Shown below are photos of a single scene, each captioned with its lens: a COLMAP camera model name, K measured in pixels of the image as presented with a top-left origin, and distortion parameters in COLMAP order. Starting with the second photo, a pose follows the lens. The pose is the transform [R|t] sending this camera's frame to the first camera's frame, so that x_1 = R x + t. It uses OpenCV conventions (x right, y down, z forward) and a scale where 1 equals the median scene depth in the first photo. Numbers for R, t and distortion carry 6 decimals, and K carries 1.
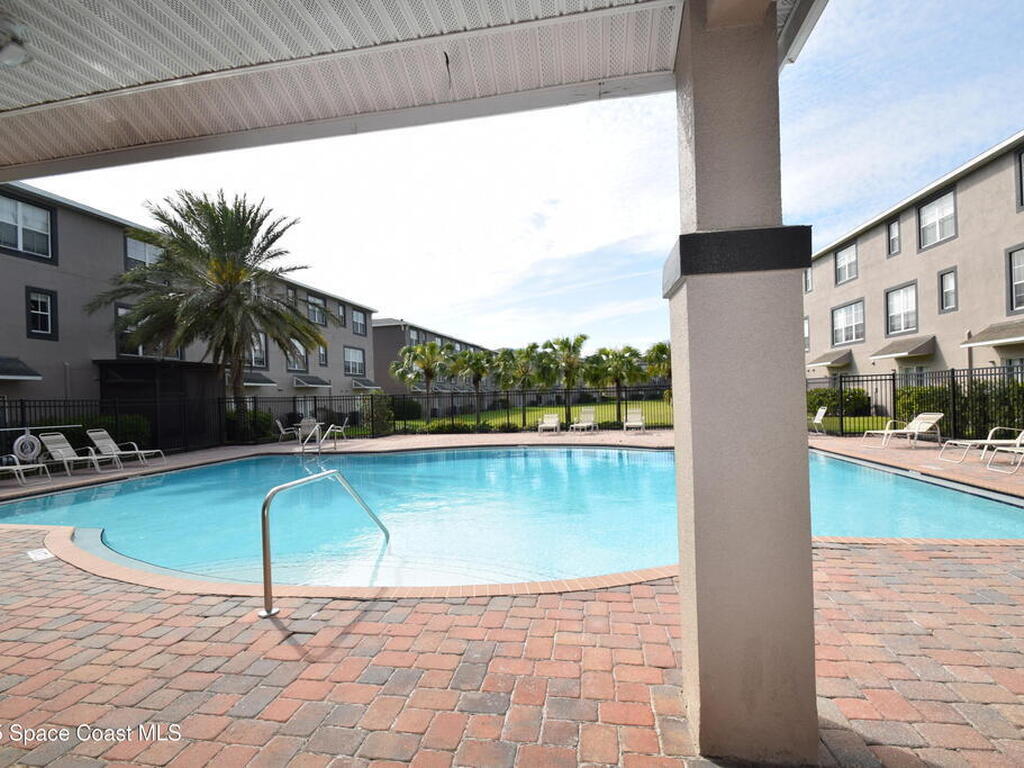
lens RADIAL K [[503.3, 0, 505.1], [0, 503.3, 403.3], [0, 0, 1]] dist [0.018698, -0.019918]
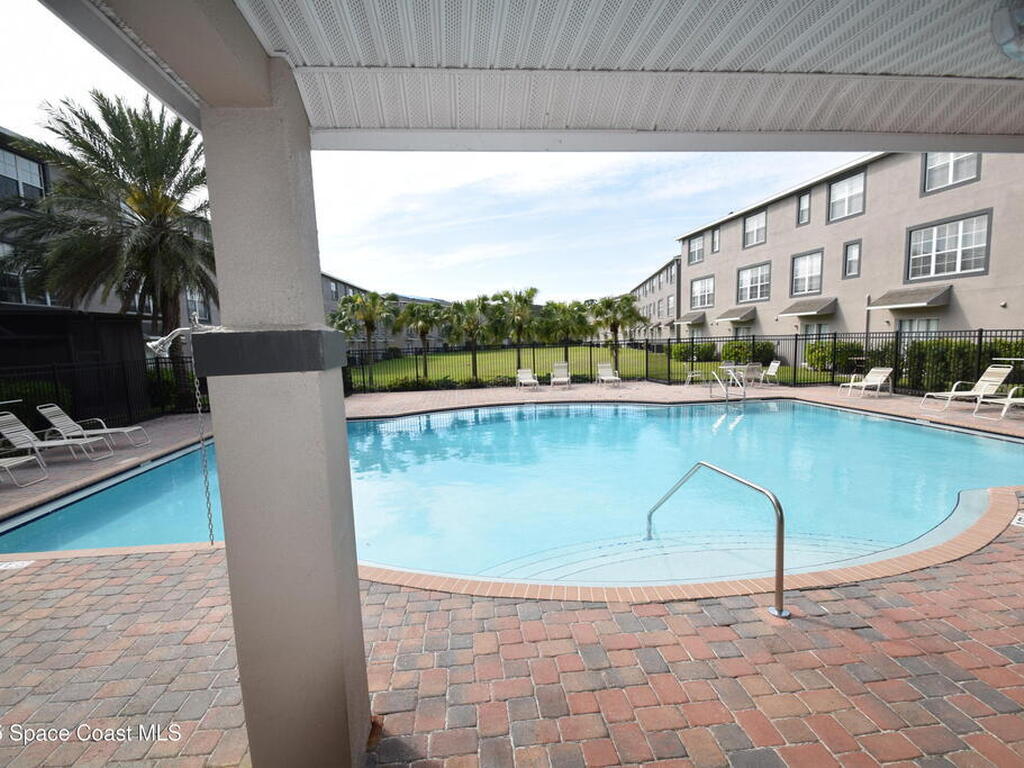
lens RADIAL K [[503.3, 0, 505.1], [0, 503.3, 403.3], [0, 0, 1]] dist [0.018698, -0.019918]
pose [[0.964907, -0.035062, 0.260241, -0.229524], [0.007148, 0.994185, 0.107446, -0.021370], [-0.262495, -0.101815, 0.959547, 0.039261]]
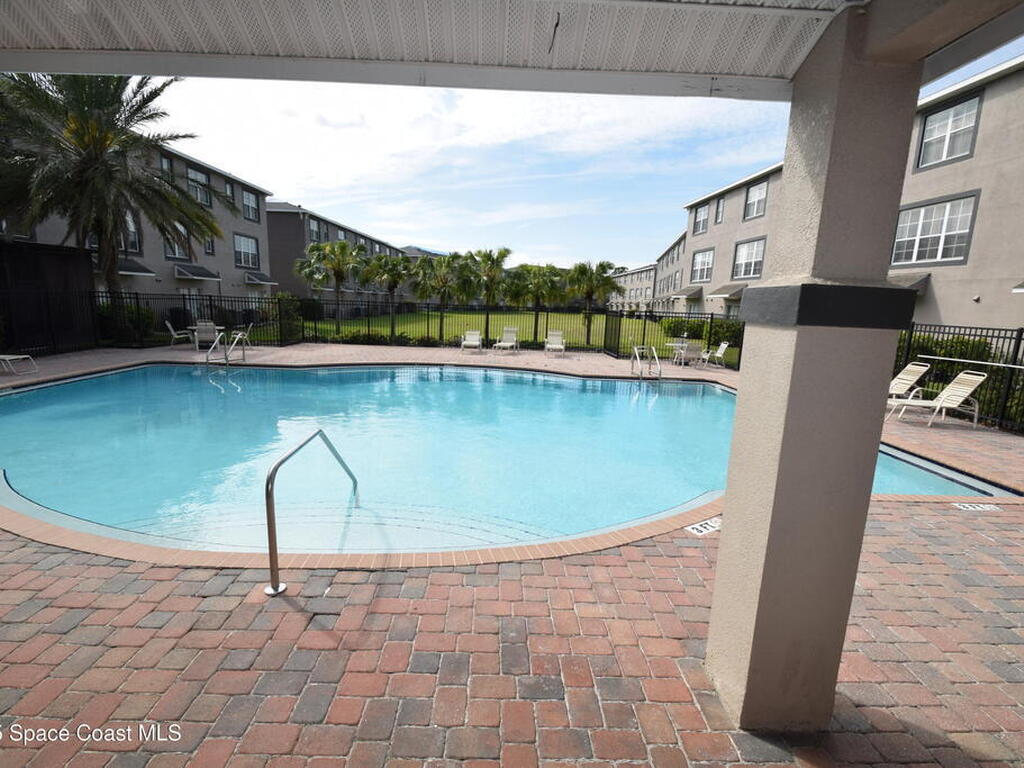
lens RADIAL K [[503.3, 0, 505.1], [0, 503.3, 403.3], [0, 0, 1]] dist [0.018698, -0.019918]
pose [[0.979603, 0.028765, 0.198872, -0.044233], [-0.065710, 0.981144, 0.181763, -0.025491], [-0.189893, -0.191123, 0.963023, 0.010393]]
